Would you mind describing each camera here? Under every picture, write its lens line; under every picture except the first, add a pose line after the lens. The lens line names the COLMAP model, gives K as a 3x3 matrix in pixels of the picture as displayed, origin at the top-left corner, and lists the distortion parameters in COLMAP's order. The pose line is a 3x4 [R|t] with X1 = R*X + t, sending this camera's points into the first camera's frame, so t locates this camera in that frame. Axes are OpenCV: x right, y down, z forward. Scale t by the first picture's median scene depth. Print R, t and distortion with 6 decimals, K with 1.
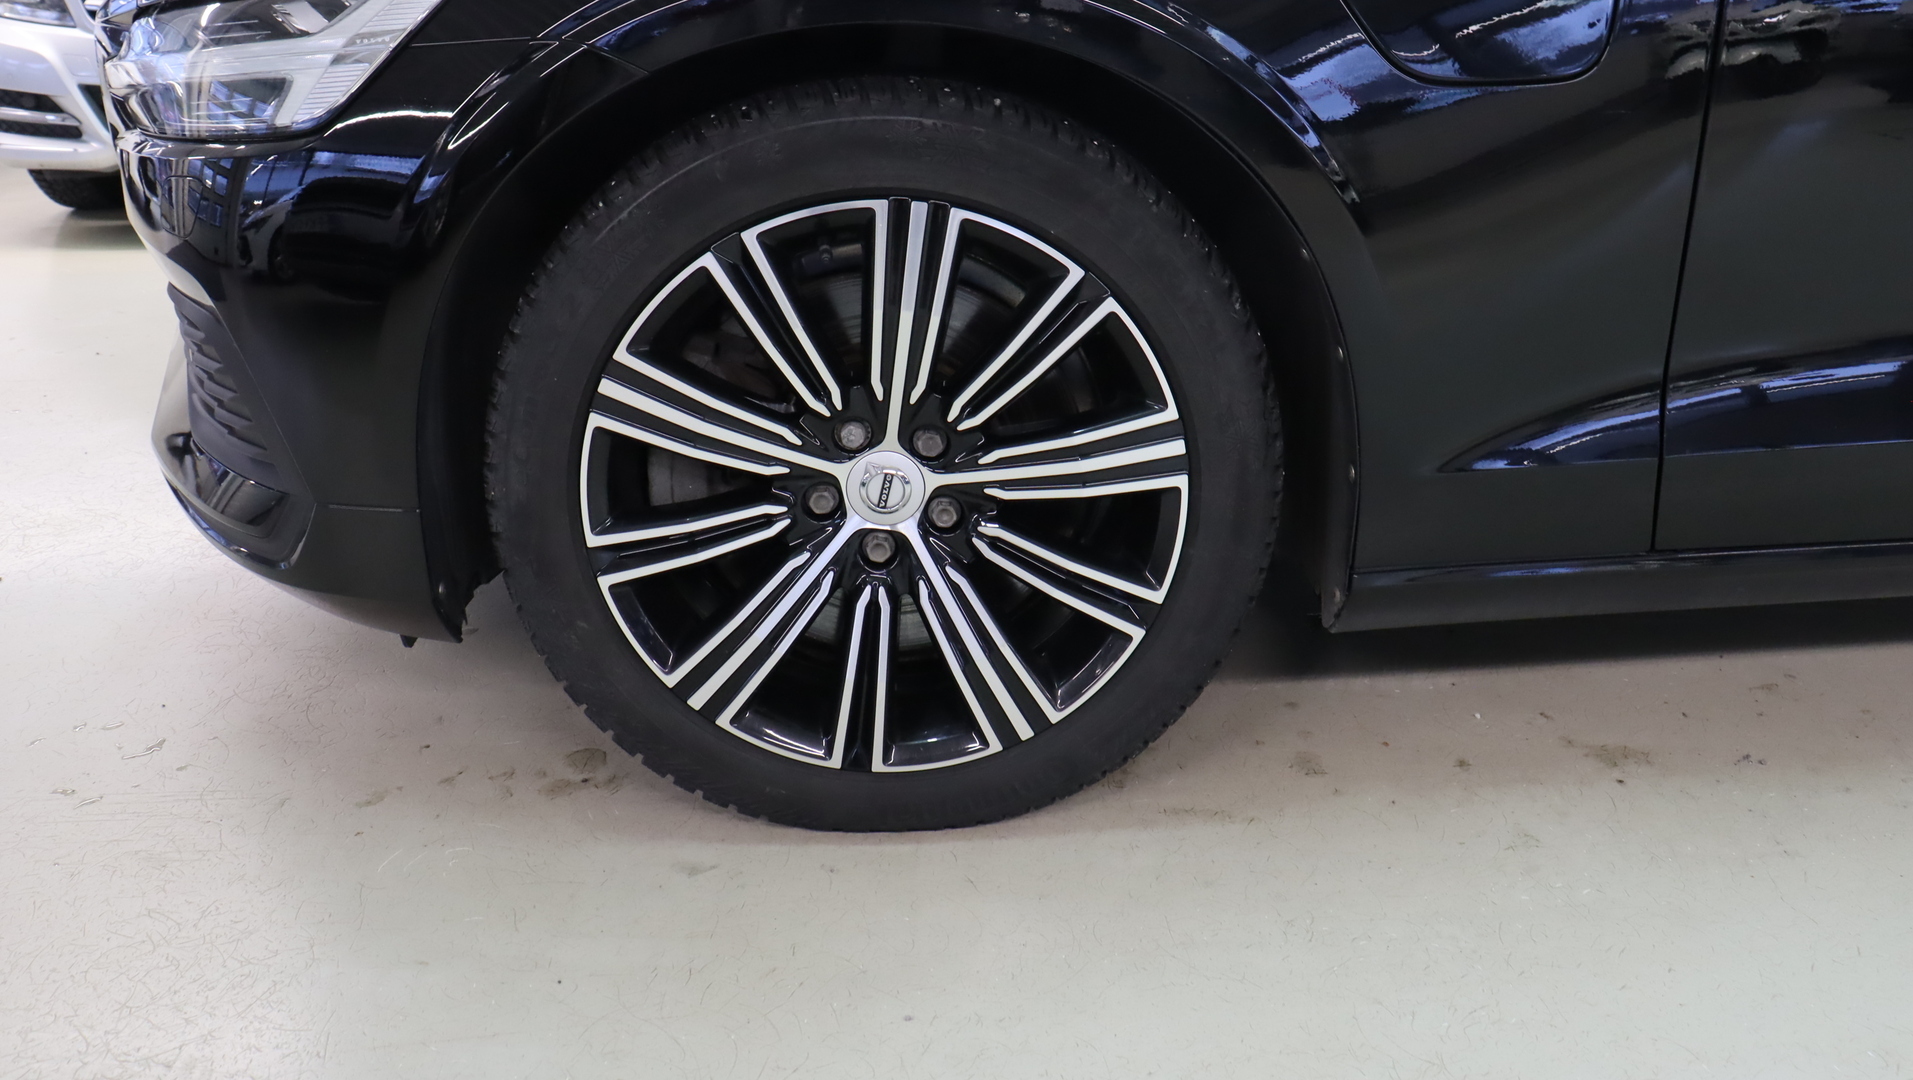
lens RADIAL K [[1630.6, 0, 964.2], [0, 1630.6, 533.1], [0, 0, 1]] dist [-0.192929, 0.166217]
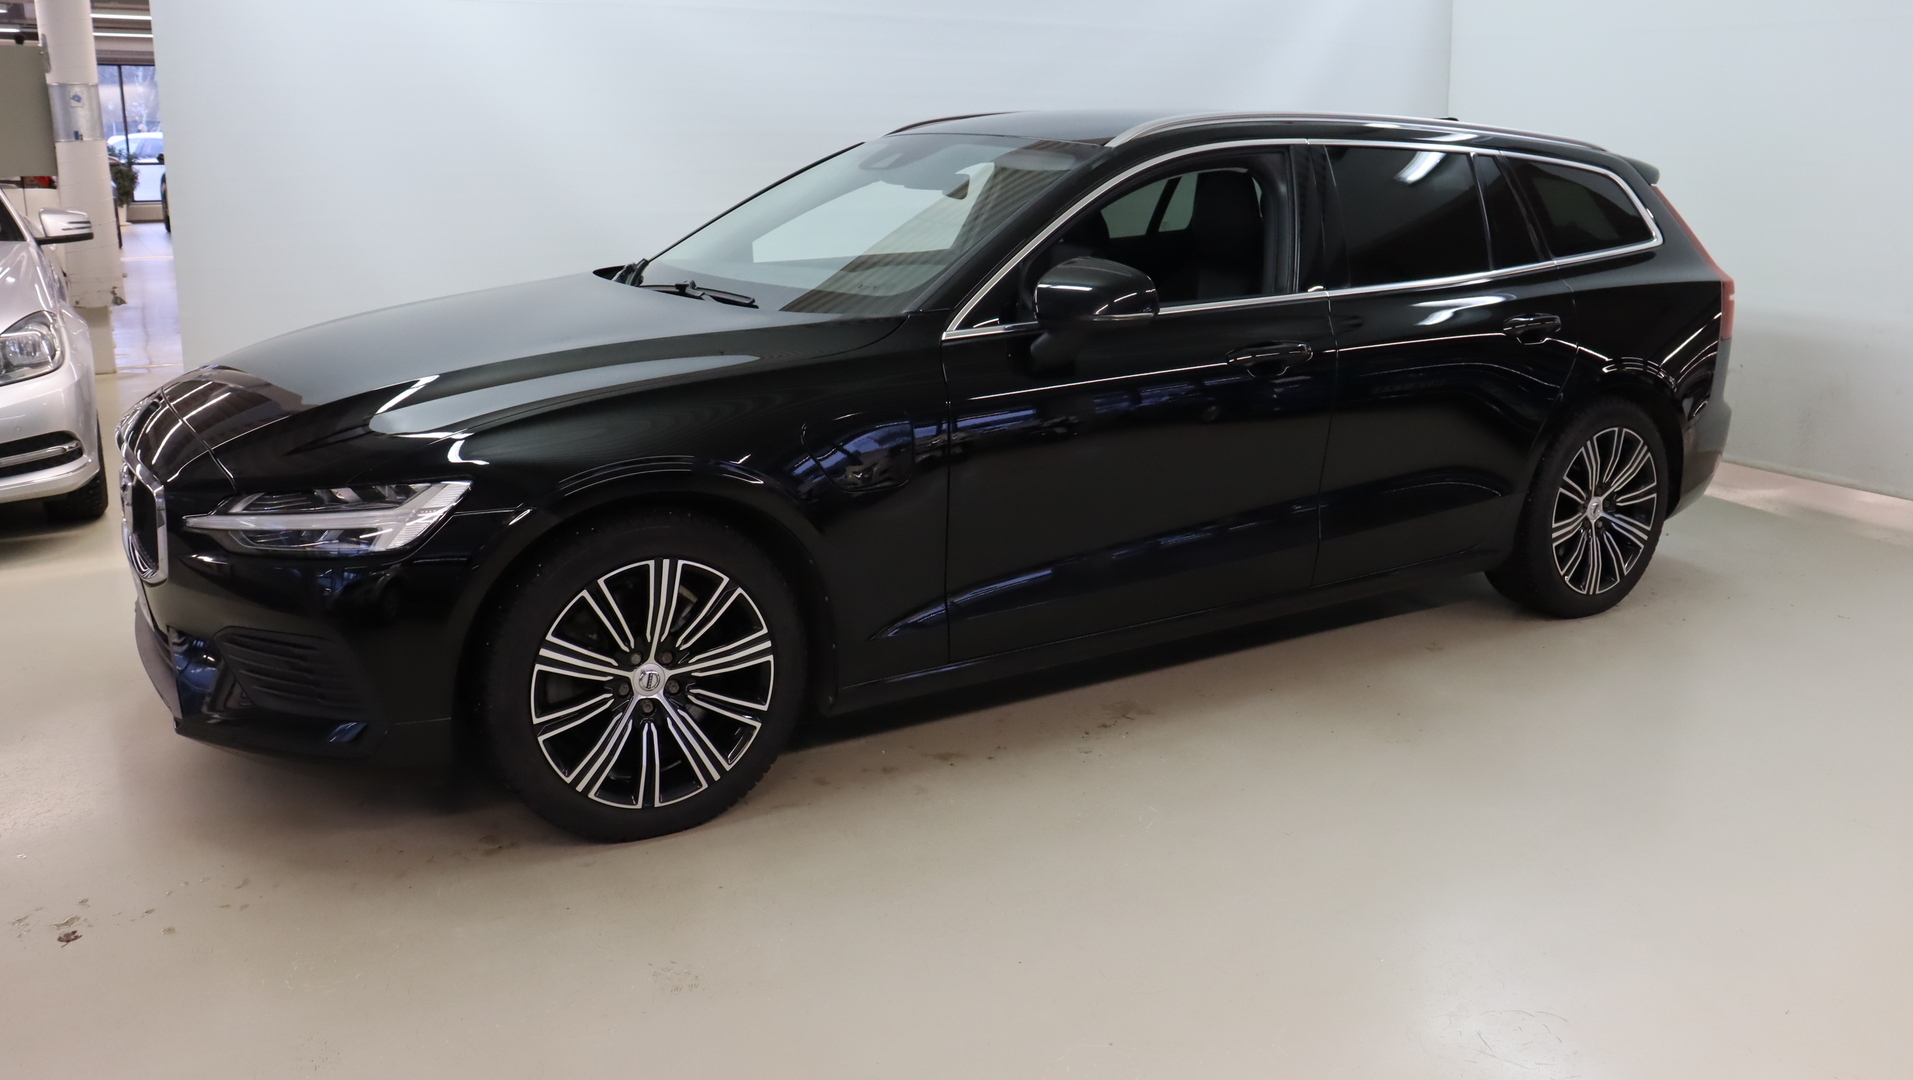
lens RADIAL K [[1630.6, 0, 964.2], [0, 1630.6, 533.1], [0, 0, 1]] dist [-0.192929, 0.166217]
pose [[0.865986, -0.110570, 0.487692, -0.766804], [0.172918, 0.981299, -0.084567, 0.039799], [-0.469221, 0.157565, 0.868910, -1.253184]]
